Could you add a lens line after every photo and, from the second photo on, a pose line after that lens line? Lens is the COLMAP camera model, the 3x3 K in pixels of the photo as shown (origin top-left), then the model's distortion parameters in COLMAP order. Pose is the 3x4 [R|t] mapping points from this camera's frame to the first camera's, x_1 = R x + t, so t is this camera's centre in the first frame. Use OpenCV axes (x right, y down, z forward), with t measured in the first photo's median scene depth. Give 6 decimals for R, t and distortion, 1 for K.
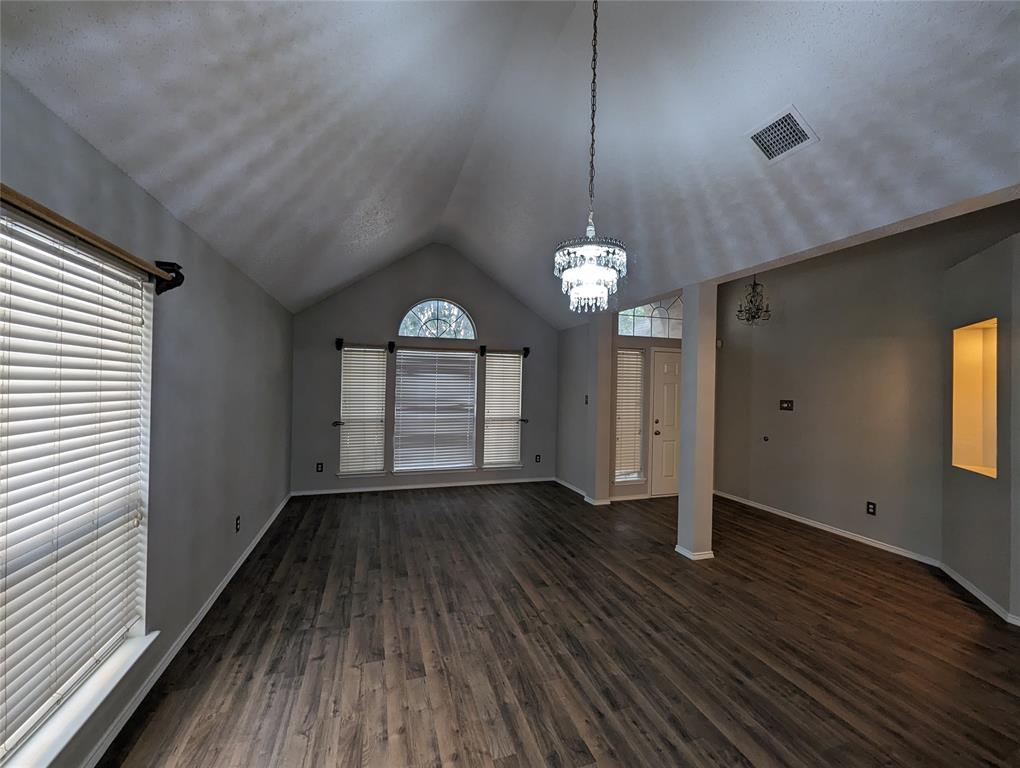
lens RADIAL K [[426.1, 0, 515.8], [0, 426.1, 385.0], [0, 0, 1]] dist [-0.001971, 0.000064]
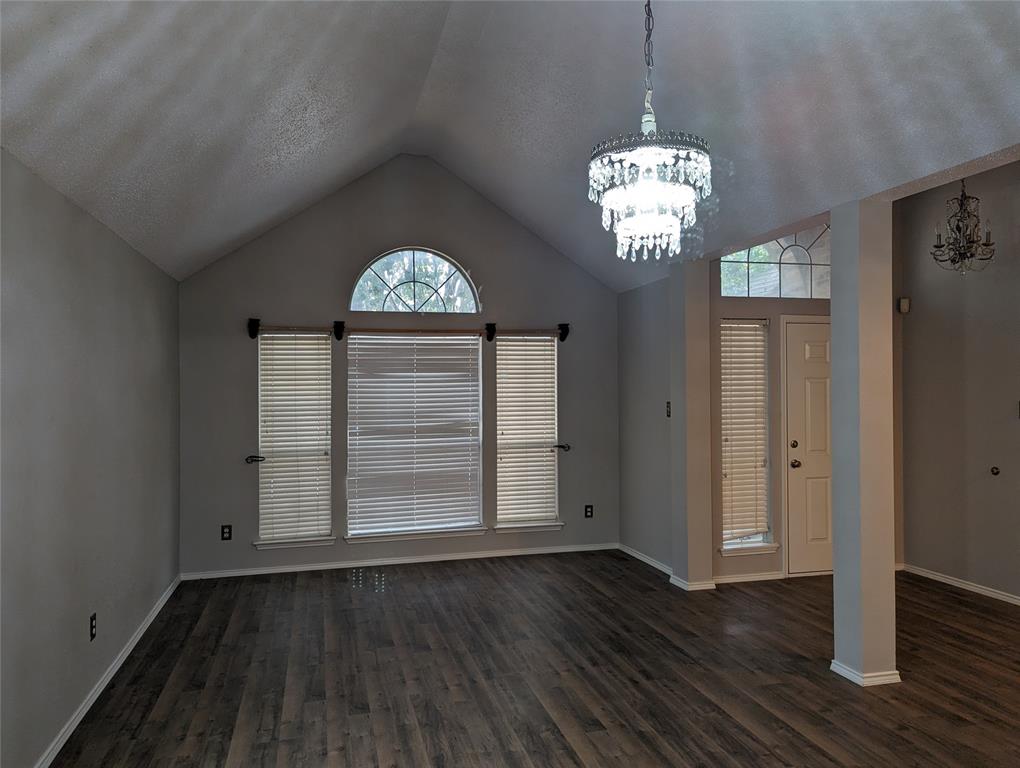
lens RADIAL K [[723.4, 0, 507.0], [0, 723.4, 385.0], [0, 0, 1]] dist [0.036549, -0.026403]
pose [[0.997342, -0.027627, -0.067429, 0.019382], [0.027301, 0.999611, -0.005751, 0.001333], [0.067561, 0.003895, 0.997708, -0.009402]]
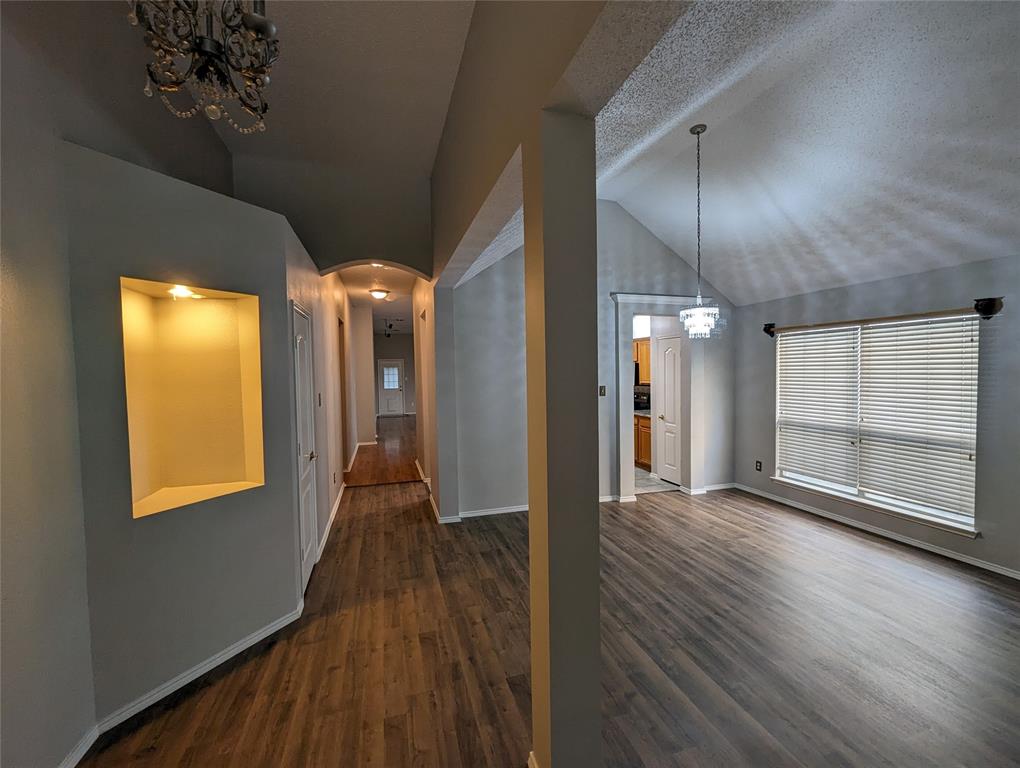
lens RADIAL K [[426.1, 0, 508.7], [0, 426.1, 383.6], [0, 0, 1]] dist [-0.001971, 0.000064]
pose [[-0.999452, -0.000688, 0.033086, 0.492878], [0.000052, 0.999750, 0.022352, -0.007039], [-0.033093, 0.022342, -0.999203, 1.509738]]
